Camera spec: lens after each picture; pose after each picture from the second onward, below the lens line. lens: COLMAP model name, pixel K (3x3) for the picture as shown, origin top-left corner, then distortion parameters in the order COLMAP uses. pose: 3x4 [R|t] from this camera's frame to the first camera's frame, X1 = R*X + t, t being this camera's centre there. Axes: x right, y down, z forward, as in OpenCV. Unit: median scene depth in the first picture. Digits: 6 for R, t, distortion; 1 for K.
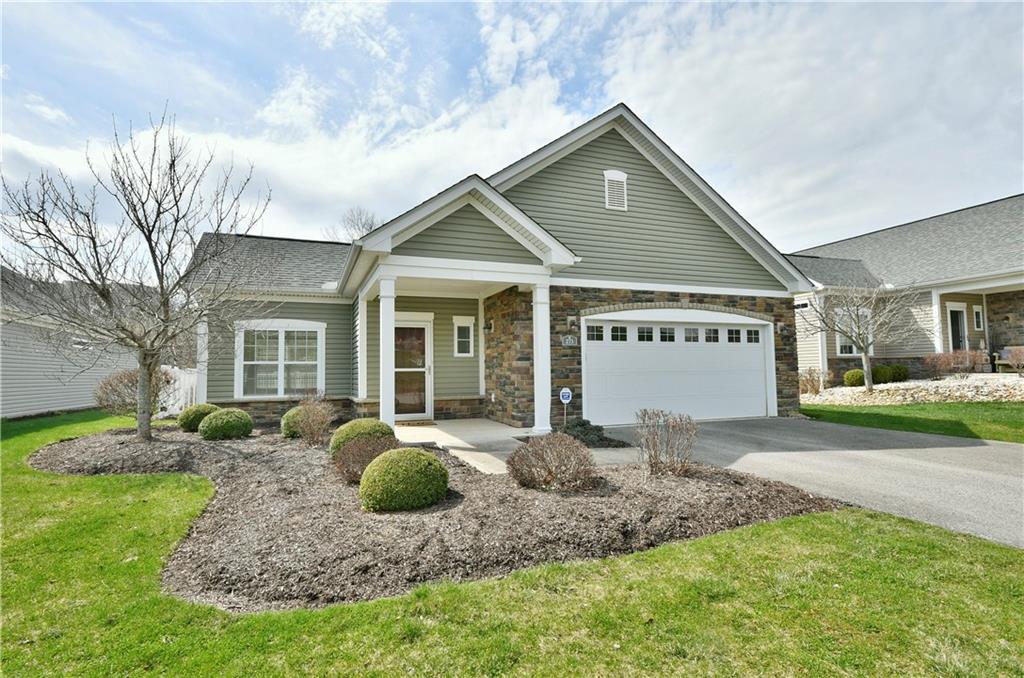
lens RADIAL K [[524.7, 0, 515.0], [0, 524.7, 339.8], [0, 0, 1]] dist [0.005657, 0.000420]
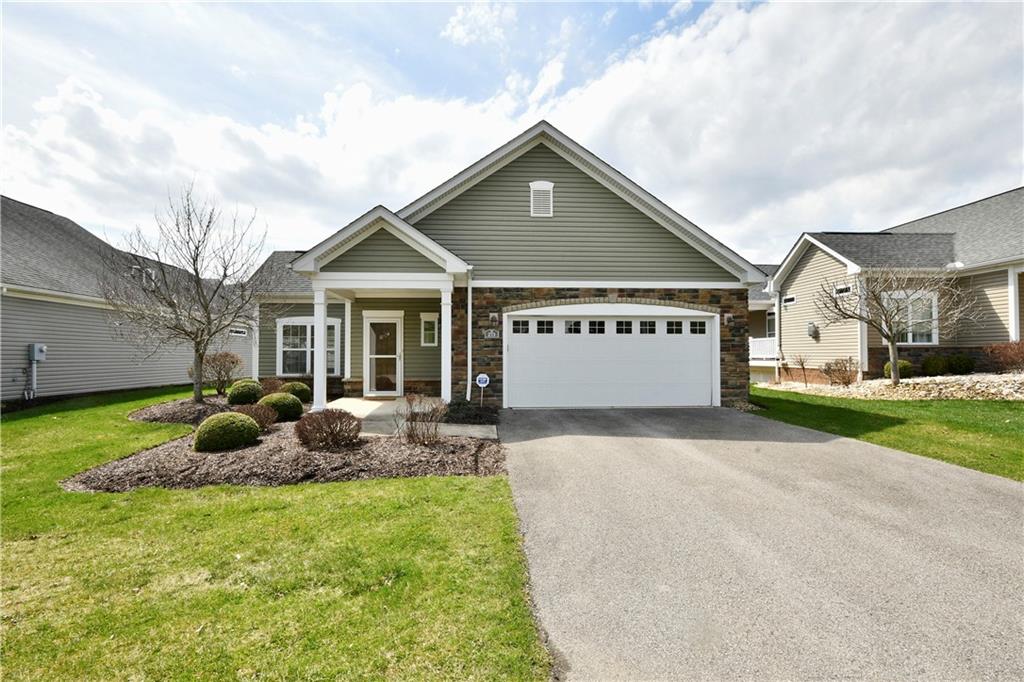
lens RADIAL K [[510.5, 0, 508.5], [0, 510.5, 343.5], [0, 0, 1]] dist [-0.002304, 0.000065]
pose [[0.948240, 0.005460, -0.317508, 0.467278], [0.008004, 0.999124, 0.041085, -0.021778], [0.317454, -0.041499, 0.947365, -0.067014]]
